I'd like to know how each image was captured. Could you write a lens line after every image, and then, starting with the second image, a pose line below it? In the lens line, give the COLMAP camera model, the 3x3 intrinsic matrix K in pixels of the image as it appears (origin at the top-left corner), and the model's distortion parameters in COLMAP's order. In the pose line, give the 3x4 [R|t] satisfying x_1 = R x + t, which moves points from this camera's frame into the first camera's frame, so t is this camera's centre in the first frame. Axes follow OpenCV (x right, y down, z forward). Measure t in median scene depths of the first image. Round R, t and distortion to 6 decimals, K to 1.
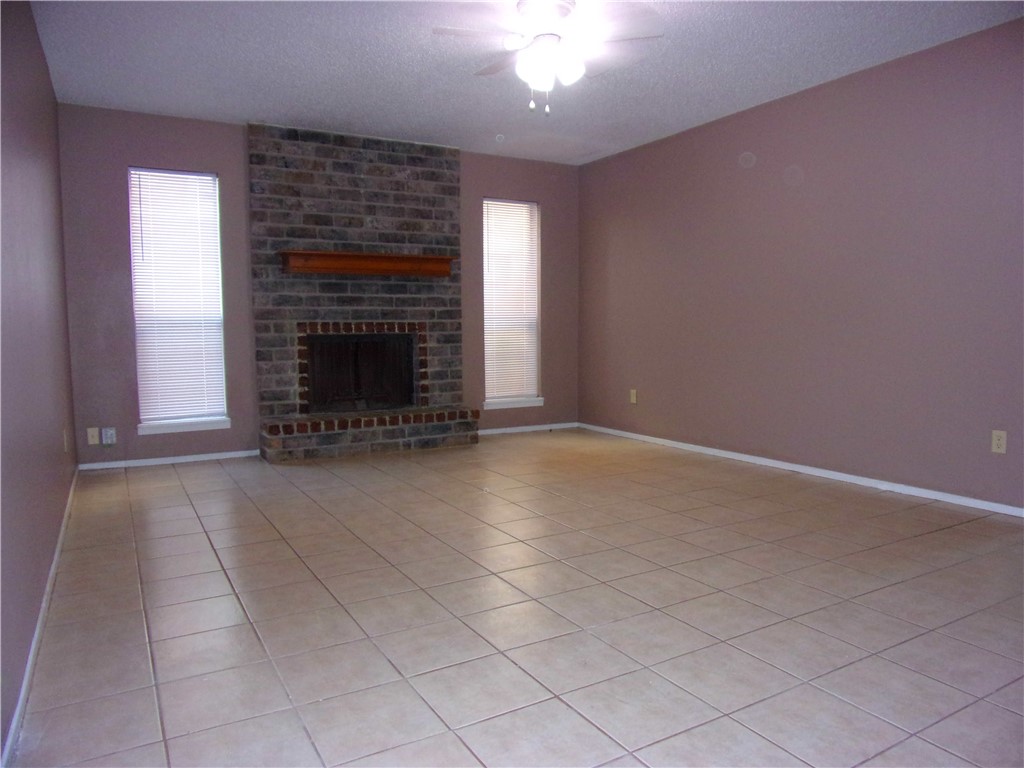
lens RADIAL K [[705.9, 0, 521.7], [0, 705.9, 390.6], [0, 0, 1]] dist [-0.046970, -0.004222]
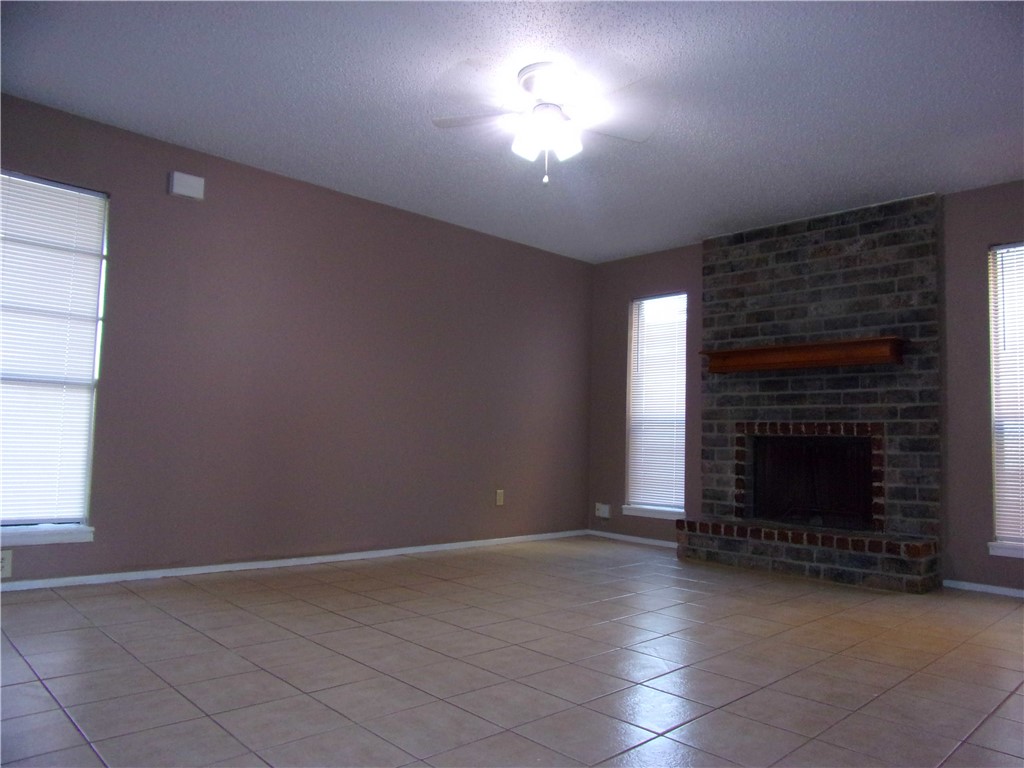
lens RADIAL K [[705.9, 0, 521.7], [0, 705.9, 390.6], [0, 0, 1]] dist [-0.046970, -0.004222]
pose [[0.255162, -0.050290, -0.965590, 0.542061], [-0.110164, 0.990631, -0.080705, -0.027870], [0.960602, 0.126966, 0.247232, 0.448213]]
